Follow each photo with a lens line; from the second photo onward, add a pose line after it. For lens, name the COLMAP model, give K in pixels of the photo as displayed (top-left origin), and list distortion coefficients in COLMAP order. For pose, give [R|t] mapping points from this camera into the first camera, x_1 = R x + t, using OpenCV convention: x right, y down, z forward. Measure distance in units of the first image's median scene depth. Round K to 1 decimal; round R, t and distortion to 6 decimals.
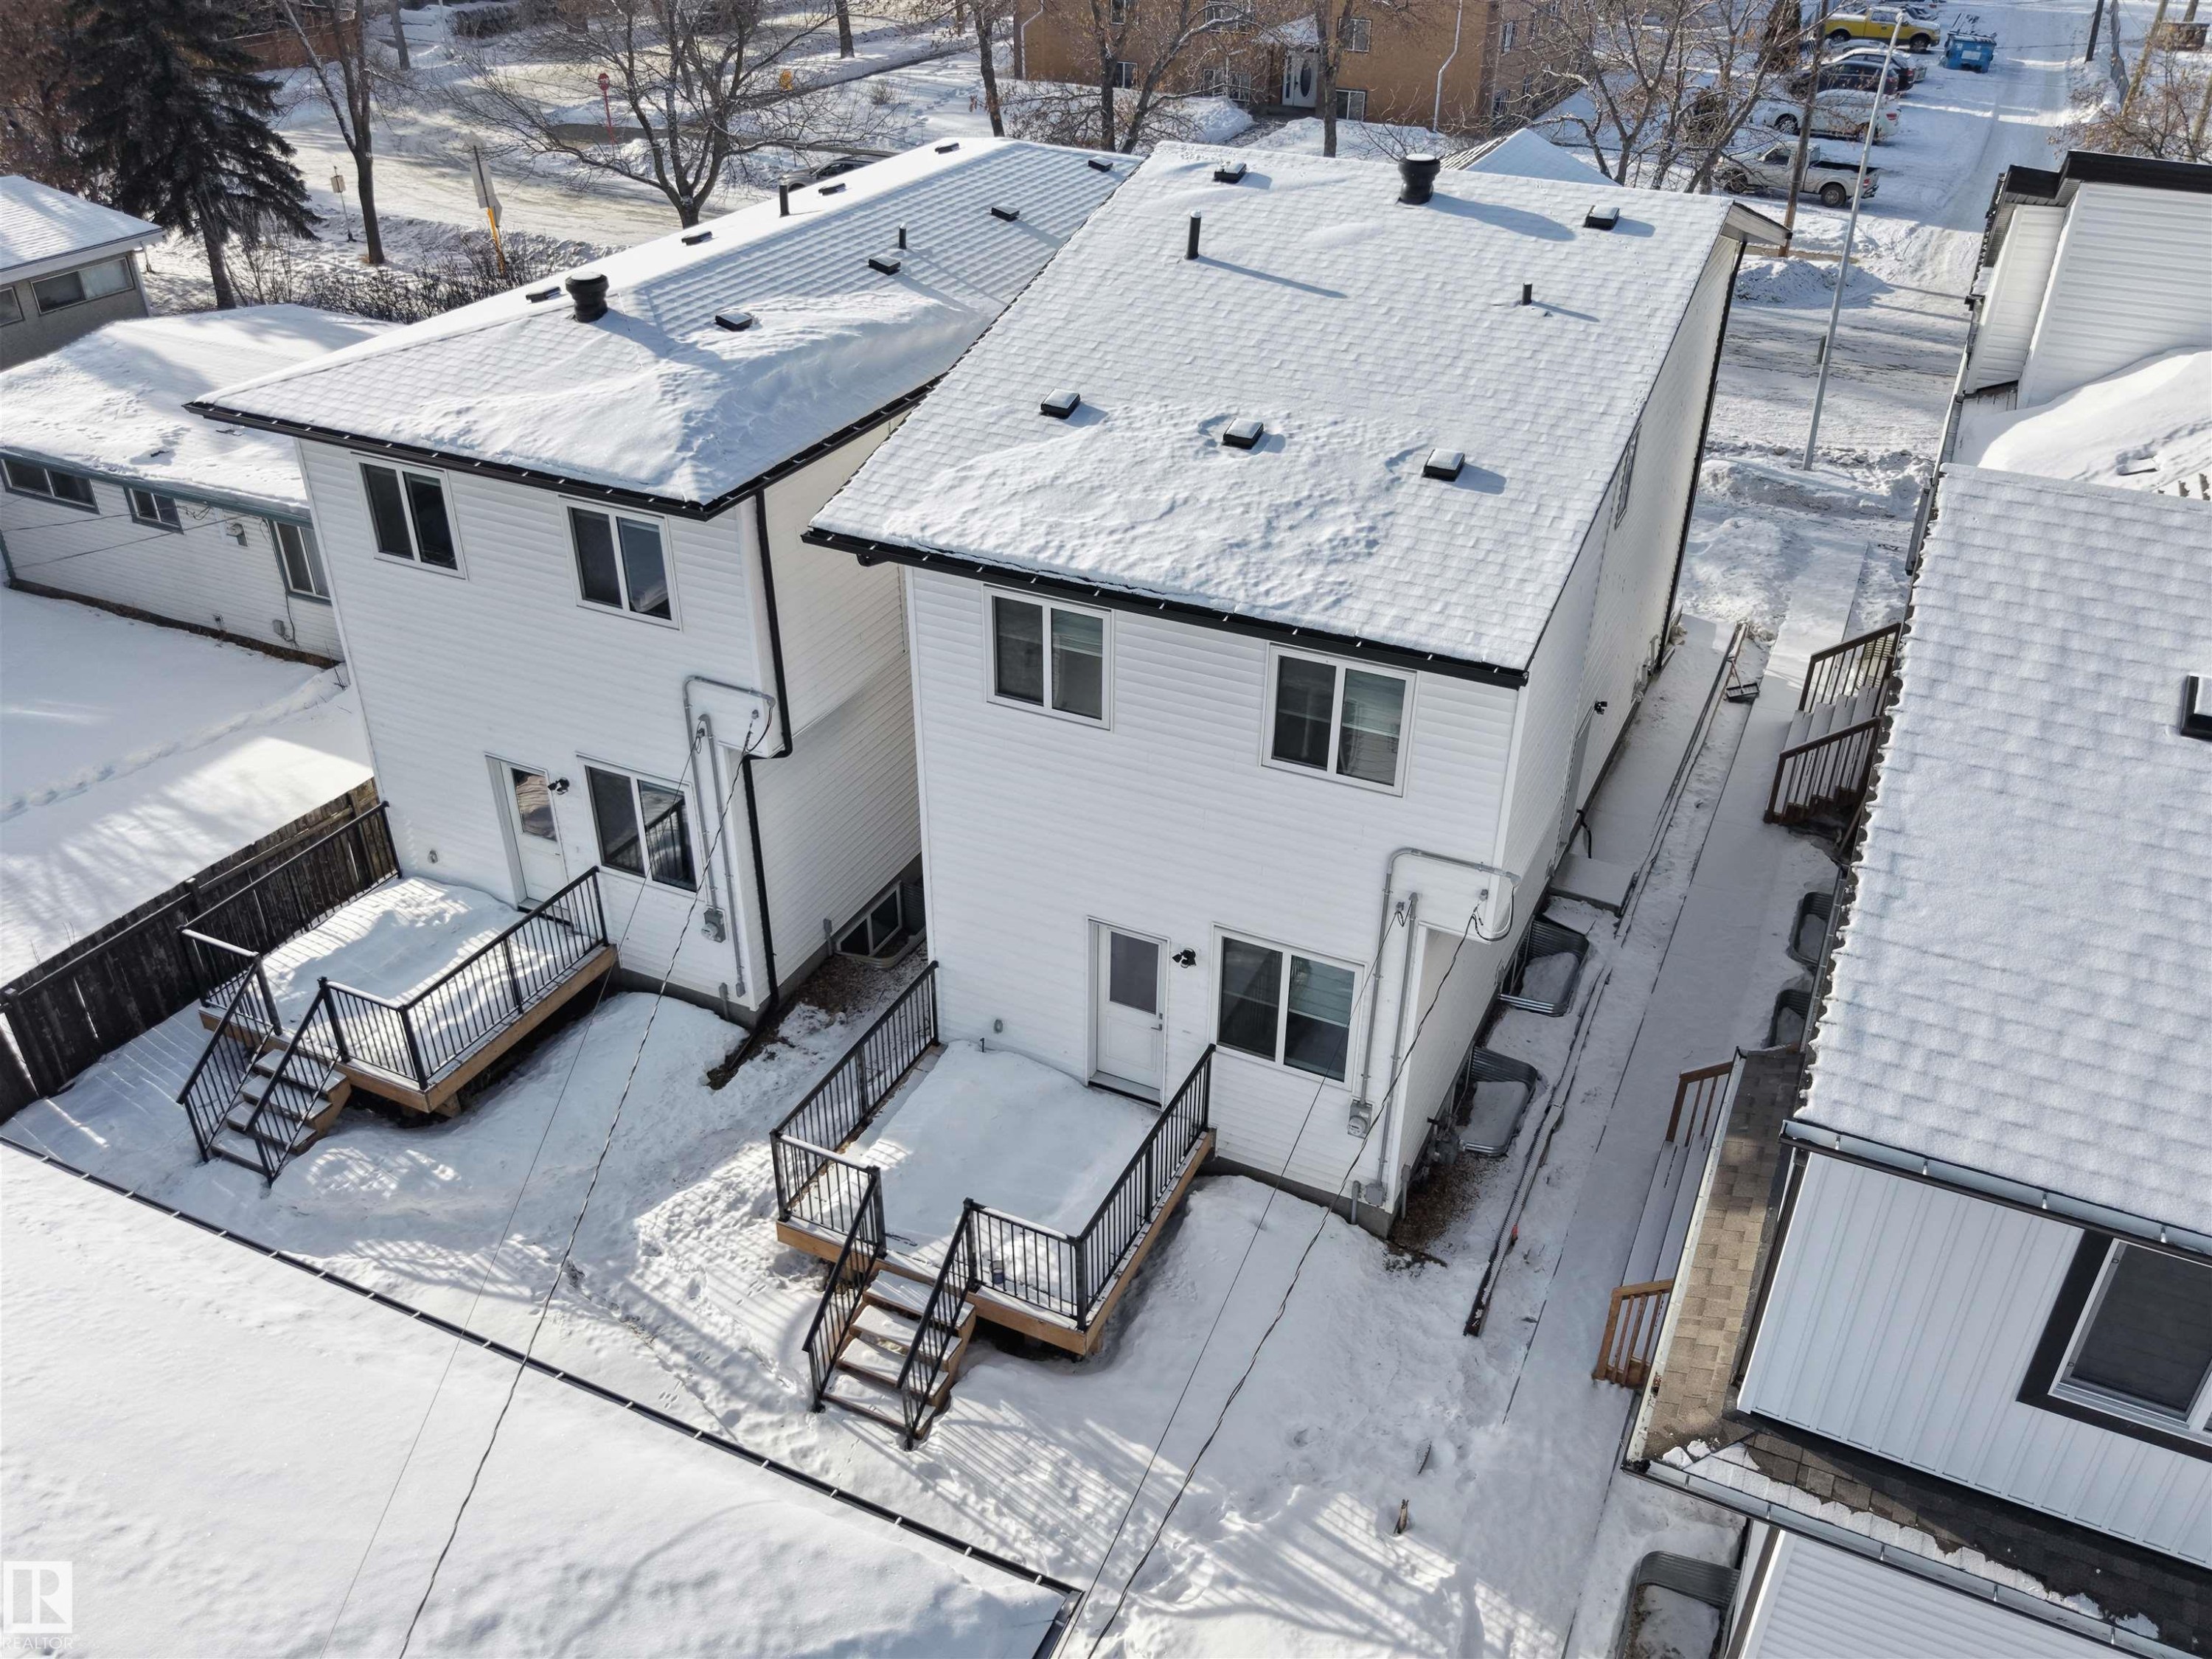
lens RADIAL K [[1776.3, 0, 1107.5], [0, 1776.3, 816.3], [0, 0, 1]] dist [0.012014, -0.033034]
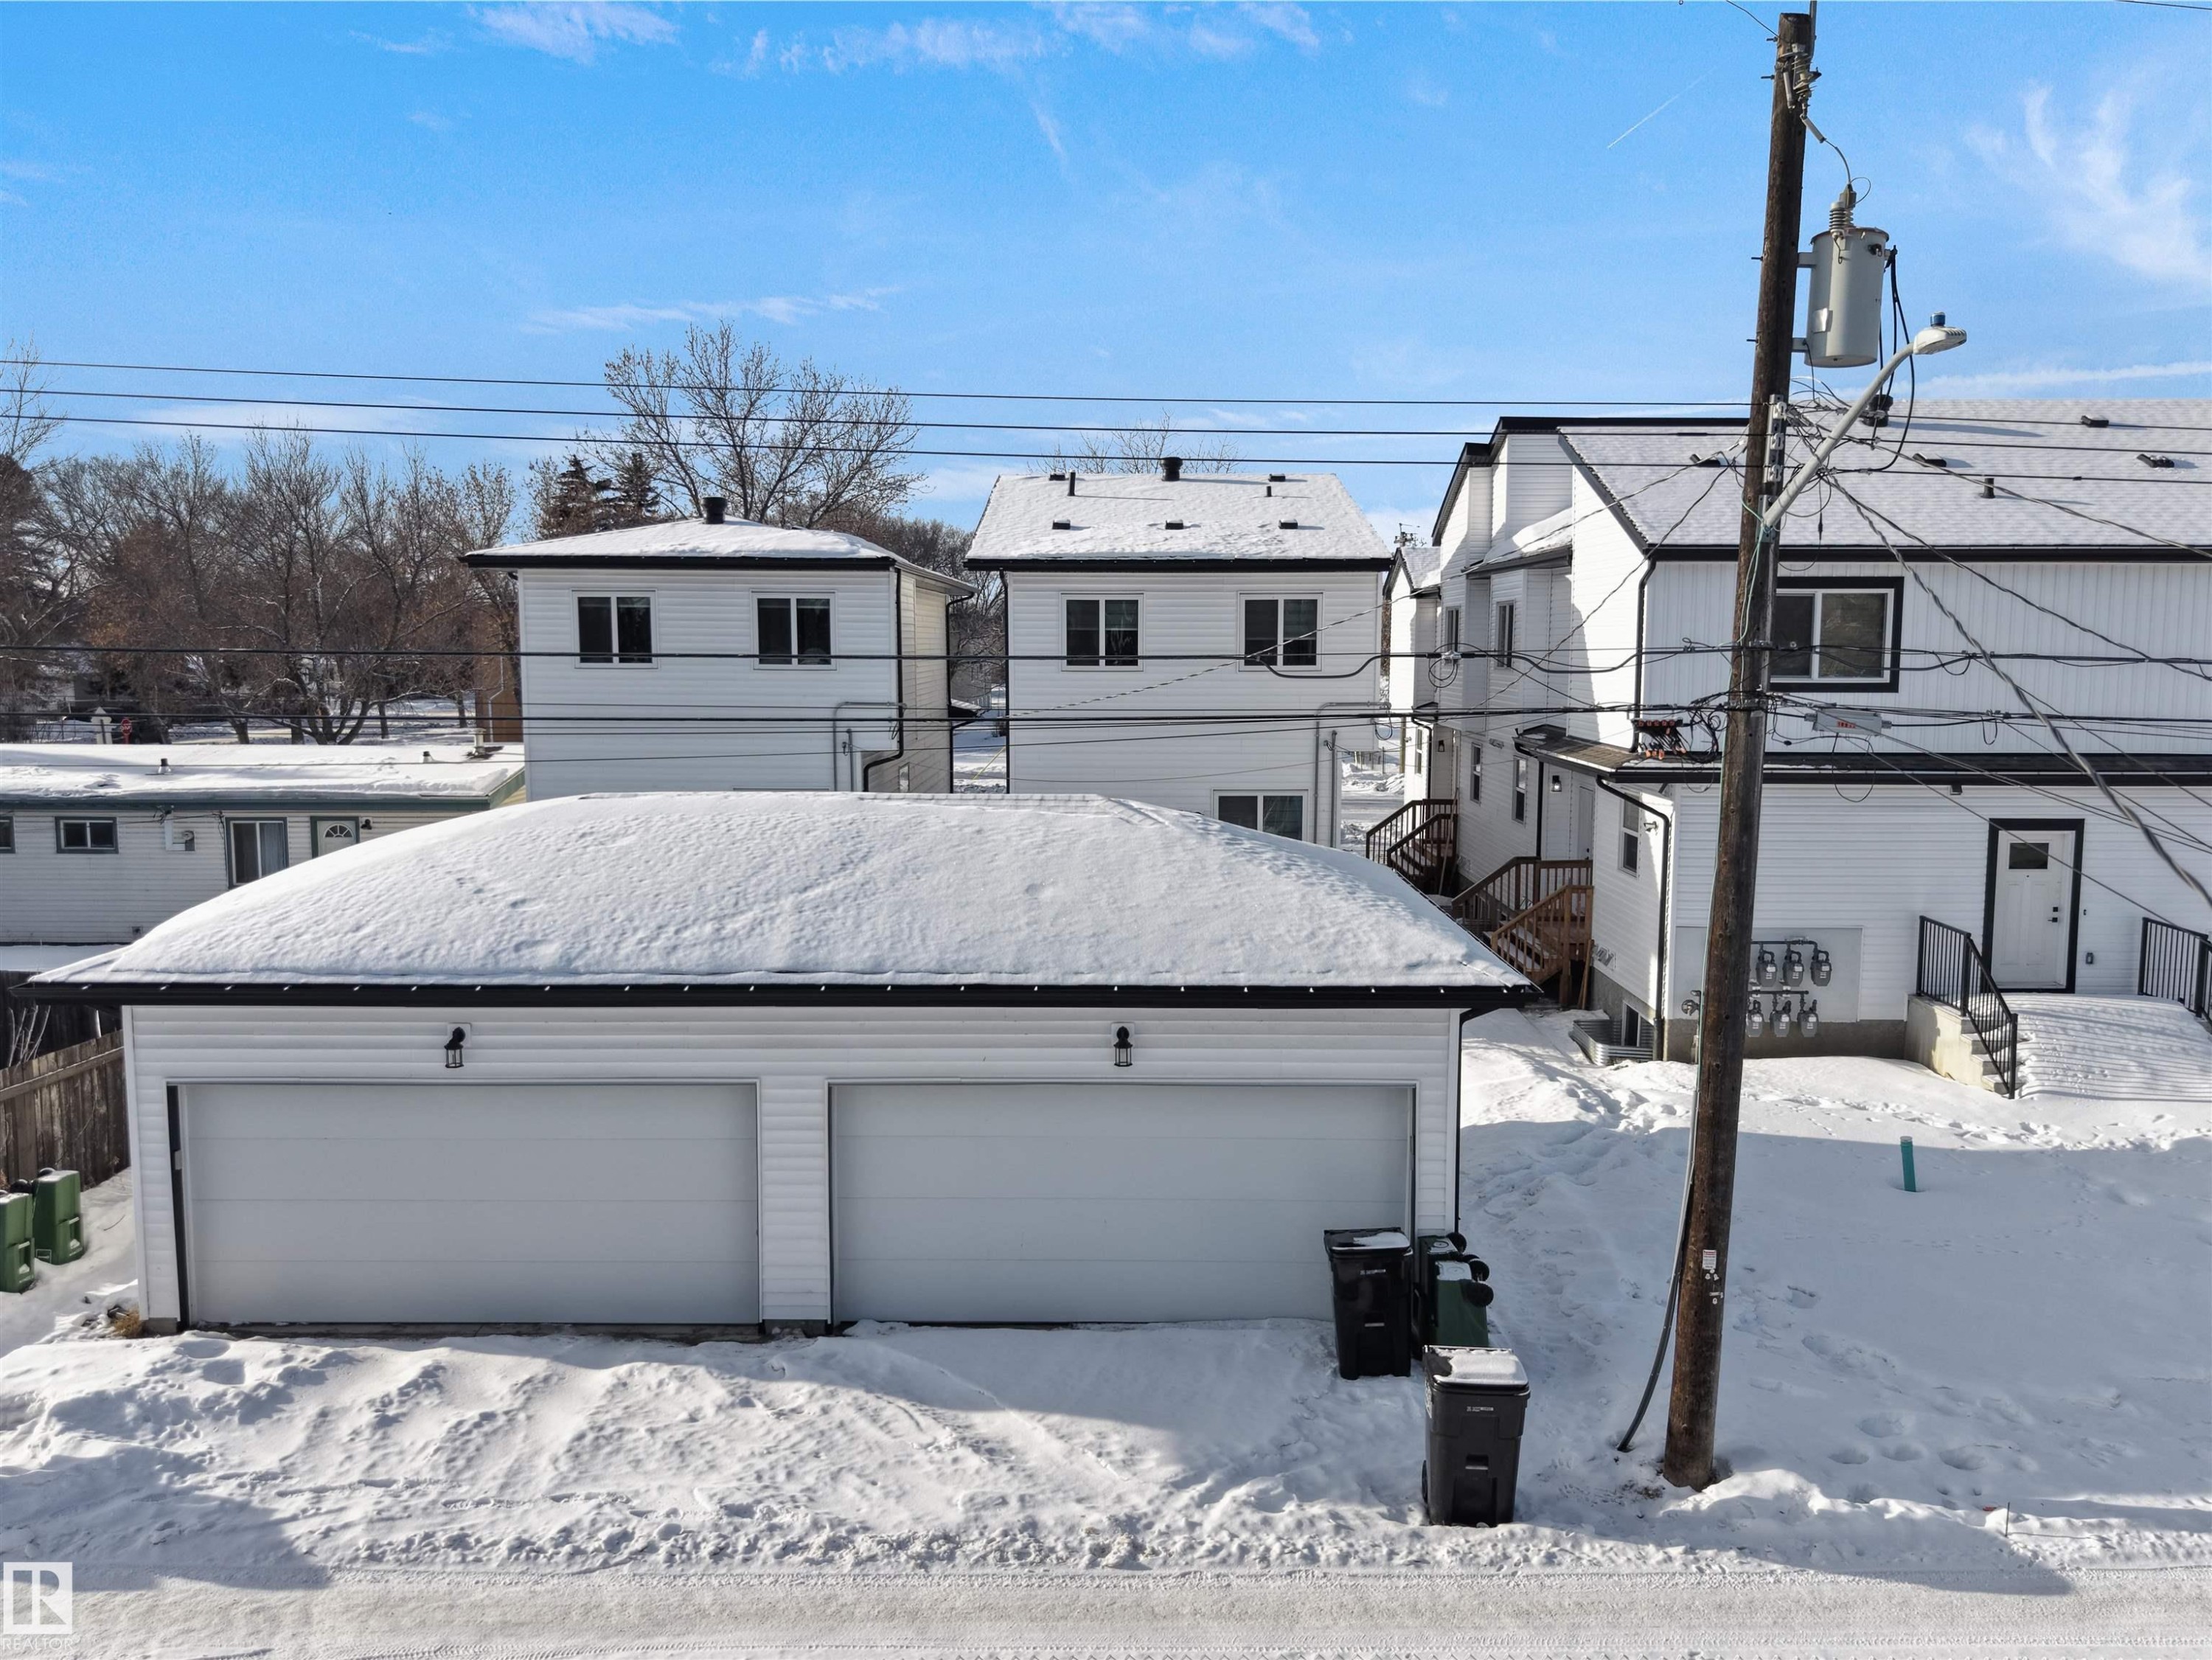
lens RADIAL K [[1776.5, 0, 1102.9], [0, 1776.5, 829.9], [0, 0, 1]] dist [0.012014, -0.033034]
pose [[0.909419, -0.048156, 0.413083, -0.702636], [0.219993, 0.898629, -0.379565, 0.684625], [-0.352930, 0.436059, 0.827824, -0.309917]]
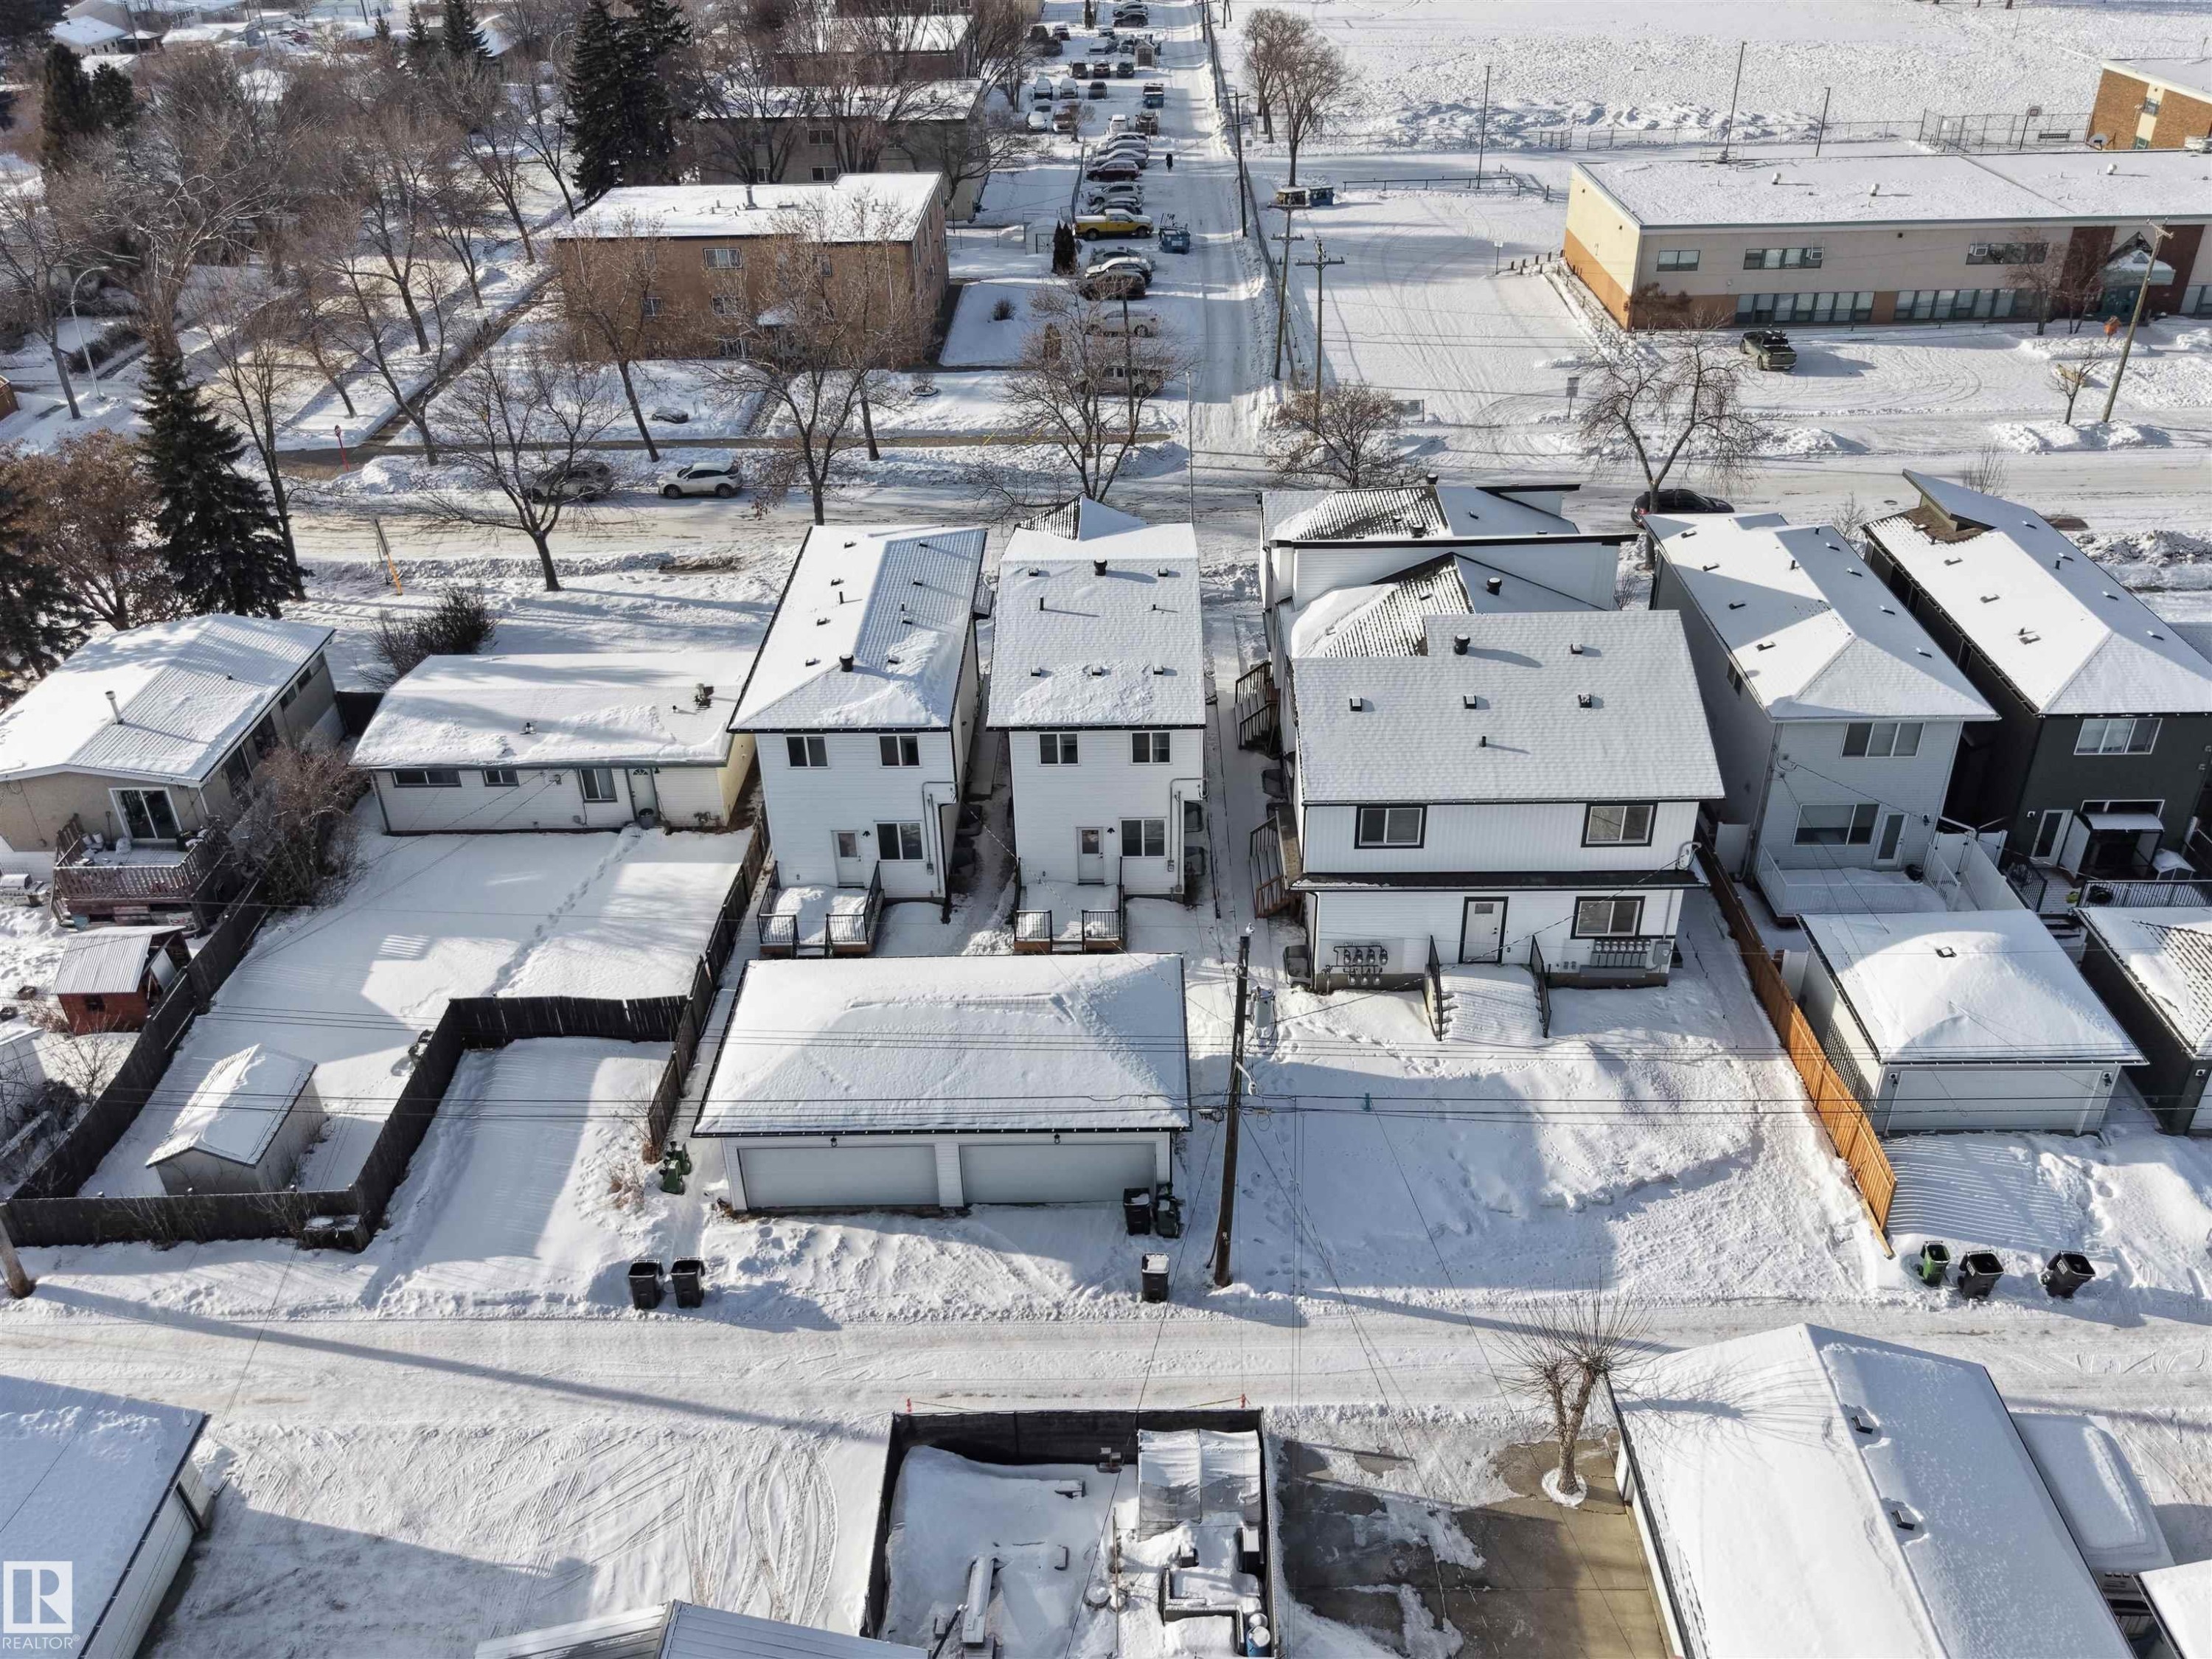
lens RADIAL K [[1776.3, 0, 1109.1], [0, 1776.3, 831.8], [0, 0, 1]] dist [0.012014, -0.033034]
pose [[0.909568, -0.240444, 0.338929, -1.035371], [0.239170, 0.969878, 0.046202, -0.065993], [-0.339829, 0.039038, 0.939677, -1.994300]]
